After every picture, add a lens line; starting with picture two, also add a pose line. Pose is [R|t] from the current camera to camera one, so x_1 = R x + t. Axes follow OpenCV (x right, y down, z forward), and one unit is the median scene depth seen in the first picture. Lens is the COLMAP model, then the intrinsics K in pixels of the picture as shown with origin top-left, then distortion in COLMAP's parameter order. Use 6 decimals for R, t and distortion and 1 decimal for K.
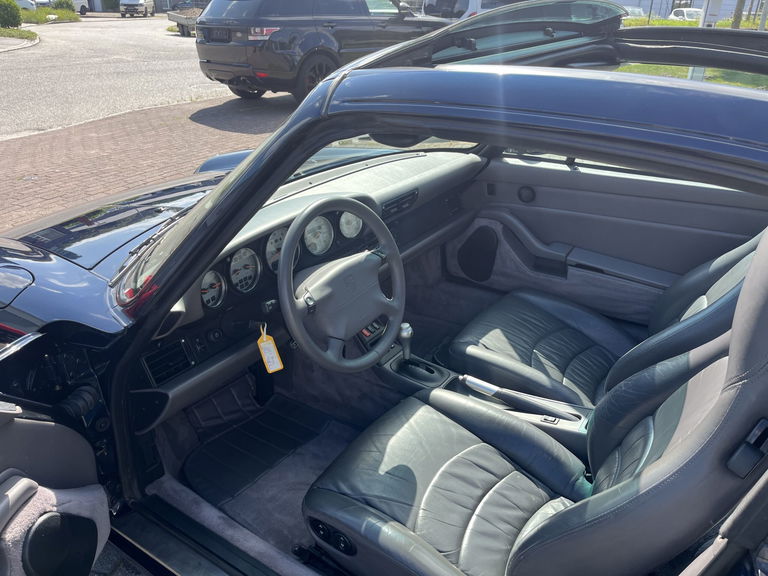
lens RADIAL K [[579.3, 0, 384.0], [0, 579.3, 288.0], [0, 0, 1]] dist [0.068956, -0.116732]
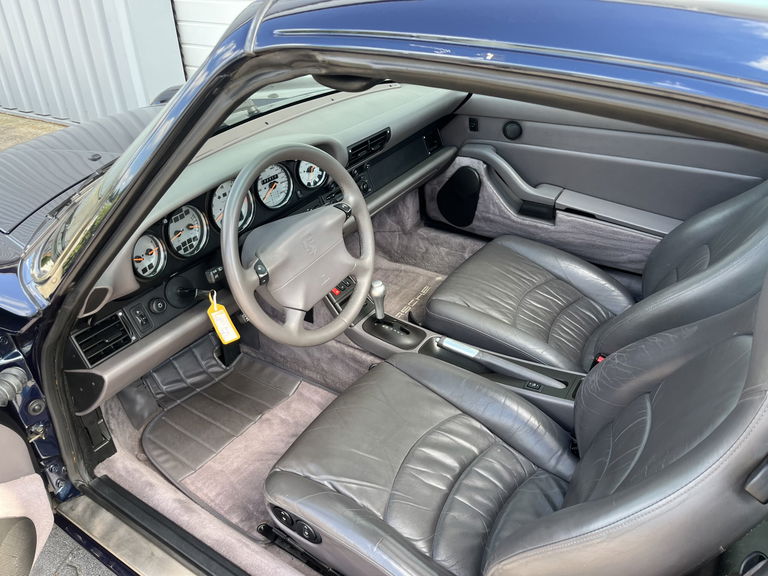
lens RADIAL K [[586.0, 0, 375.9], [0, 586.0, 290.8], [0, 0, 1]] dist [0.077656, -0.114876]
pose [[0.999793, -0.017487, 0.010359, 0.028197], [0.016096, 0.992416, 0.121867, -0.040241], [-0.012412, -0.121676, 0.992492, 0.096365]]
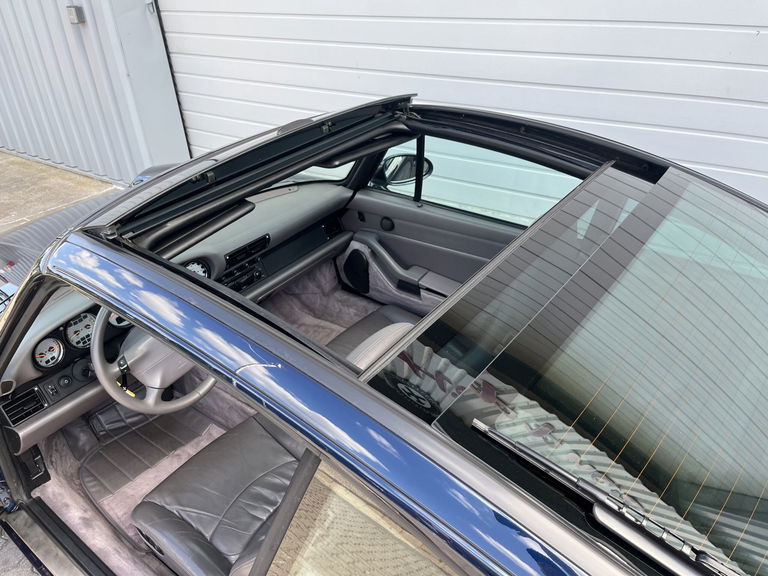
lens RADIAL K [[579.3, 0, 384.0], [0, 579.3, 288.0], [0, 0, 1]] dist [0.068956, -0.116732]
pose [[0.998290, -0.007441, -0.057983, 0.421896], [0.013549, 0.994307, 0.105685, -0.217837], [0.056867, -0.106290, 0.992708, -0.174524]]
